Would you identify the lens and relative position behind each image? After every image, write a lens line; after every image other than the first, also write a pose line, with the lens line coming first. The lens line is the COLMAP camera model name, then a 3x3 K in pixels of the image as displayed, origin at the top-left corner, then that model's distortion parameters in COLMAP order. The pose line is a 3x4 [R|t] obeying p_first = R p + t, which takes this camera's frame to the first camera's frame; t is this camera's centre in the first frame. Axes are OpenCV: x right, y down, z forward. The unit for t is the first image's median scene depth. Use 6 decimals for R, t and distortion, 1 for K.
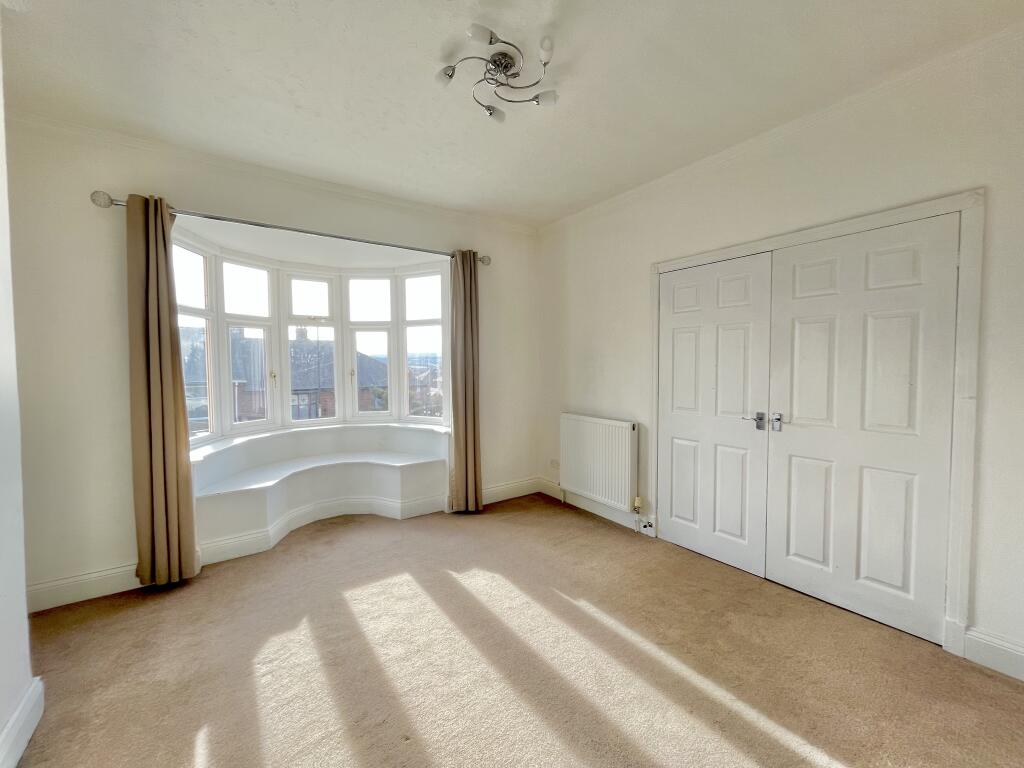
lens RADIAL K [[411.0, 0, 512.6], [0, 411.0, 380.5], [0, 0, 1]] dist [-0.001788, -0.000151]
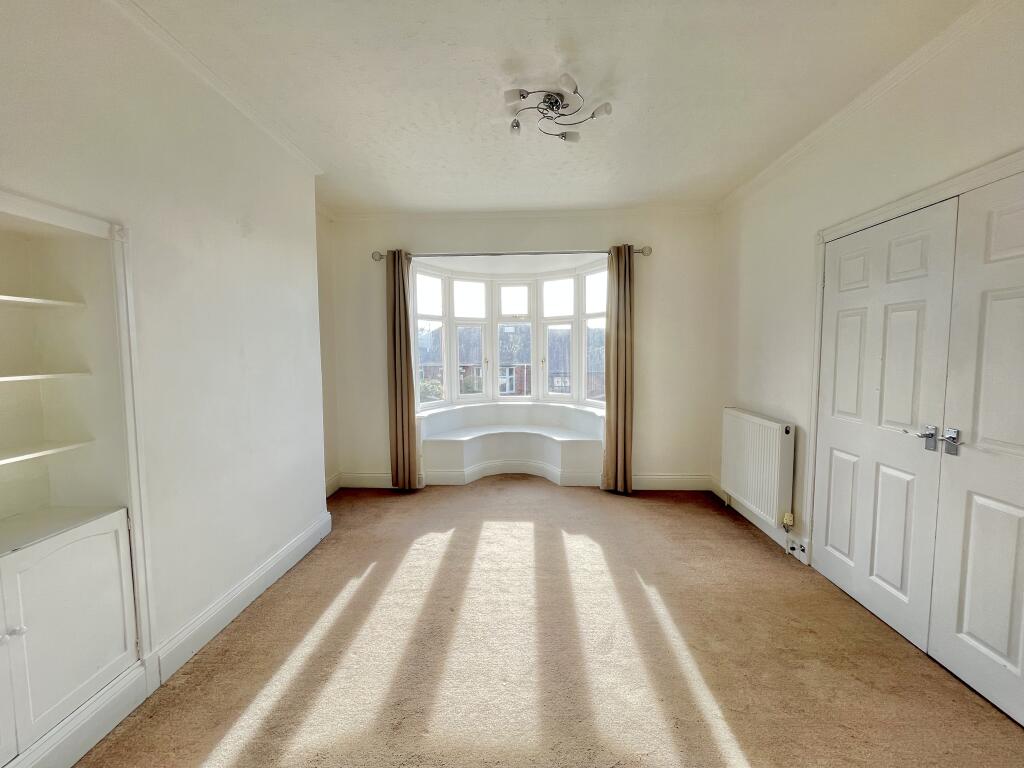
lens RADIAL K [[411.0, 0, 512.6], [0, 411.0, 380.5], [0, 0, 1]] dist [-0.001788, -0.000151]
pose [[0.791086, 0.046734, -0.609917, 0.365918], [-0.025322, 0.998725, 0.043682, -0.011704], [0.611180, -0.019112, 0.791261, -0.011134]]
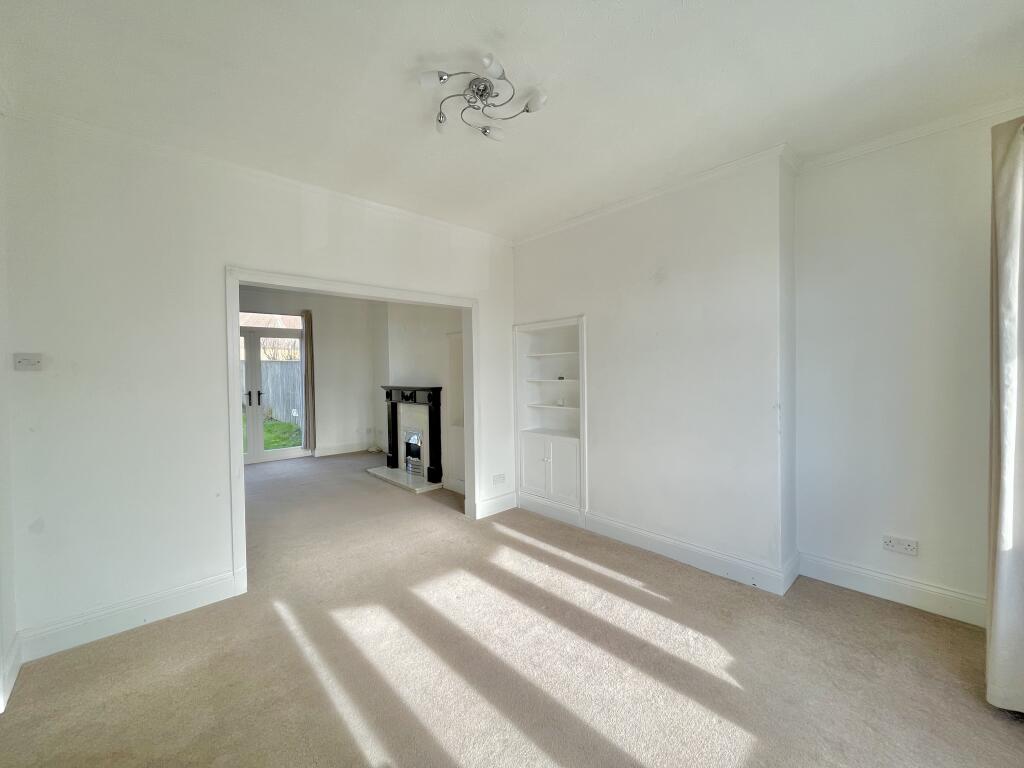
lens RADIAL K [[411.0, 0, 512.6], [0, 411.0, 380.5], [0, 0, 1]] dist [-0.001788, -0.000151]
pose [[-0.992081, 0.026190, -0.122838, 0.015015], [0.019661, 0.998344, 0.054065, -0.053255], [0.124051, 0.051222, -0.990953, 1.197583]]
